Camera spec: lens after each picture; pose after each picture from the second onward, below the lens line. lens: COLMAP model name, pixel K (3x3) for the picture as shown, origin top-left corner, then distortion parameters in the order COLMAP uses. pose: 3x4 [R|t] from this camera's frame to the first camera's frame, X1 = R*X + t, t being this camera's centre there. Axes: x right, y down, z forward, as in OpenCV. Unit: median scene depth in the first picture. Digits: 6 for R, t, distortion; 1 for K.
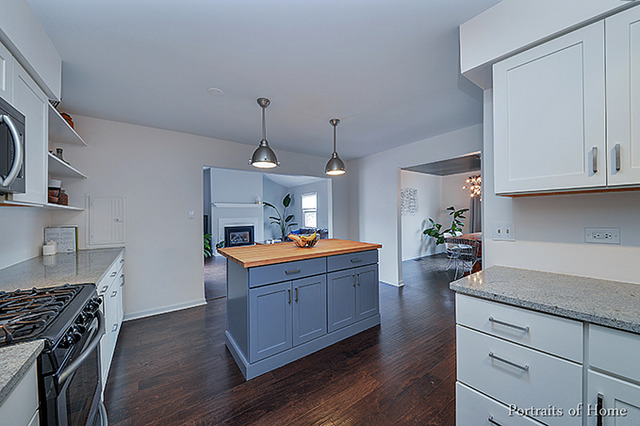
lens RADIAL K [[231.9, 0, 321.9], [0, 231.9, 212.5], [0, 0, 1]] dist [0.014744, -0.014670]
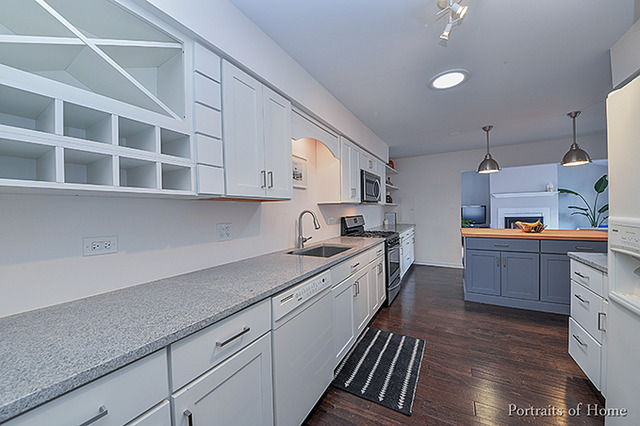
lens RADIAL K [[231.9, 0, 321.9], [0, 231.9, 212.5], [0, 0, 1]] dist [0.014744, -0.014670]
pose [[0.417727, 0.012056, -0.908493, 0.166440], [0.026644, 0.999319, 0.025513, -0.004333], [0.908182, -0.034864, 0.417121, -0.141950]]
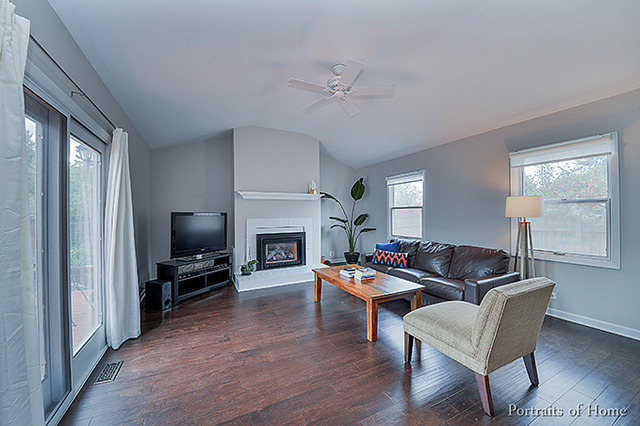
lens RADIAL K [[242.7, 0, 320.0], [0, 242.7, 213.0], [0, 0, 1]] dist [-0.000716, -0.000054]
pose [[0.987738, 0.006737, -0.155977, -0.171821], [-0.005273, 0.999938, 0.009796, 0.003567], [0.156033, -0.008854, 0.987712, 0.435222]]
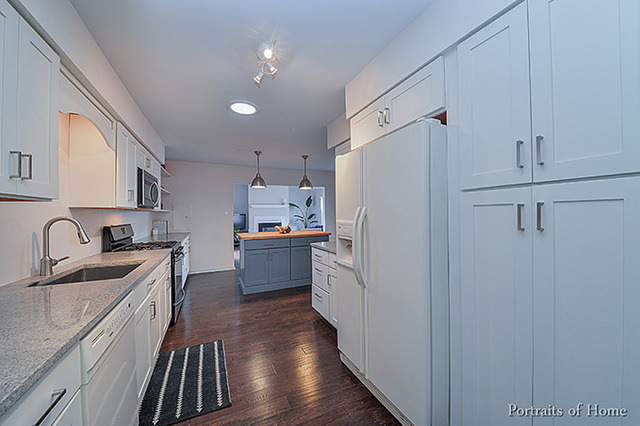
lens RADIAL K [[231.9, 0, 321.9], [0, 231.9, 212.5], [0, 0, 1]] dist [0.014744, -0.014670]
pose [[0.983559, -0.002897, -0.180566, 0.148372], [0.004345, 0.999961, 0.007629, -0.004521], [0.180536, -0.008288, 0.983533, -0.181106]]
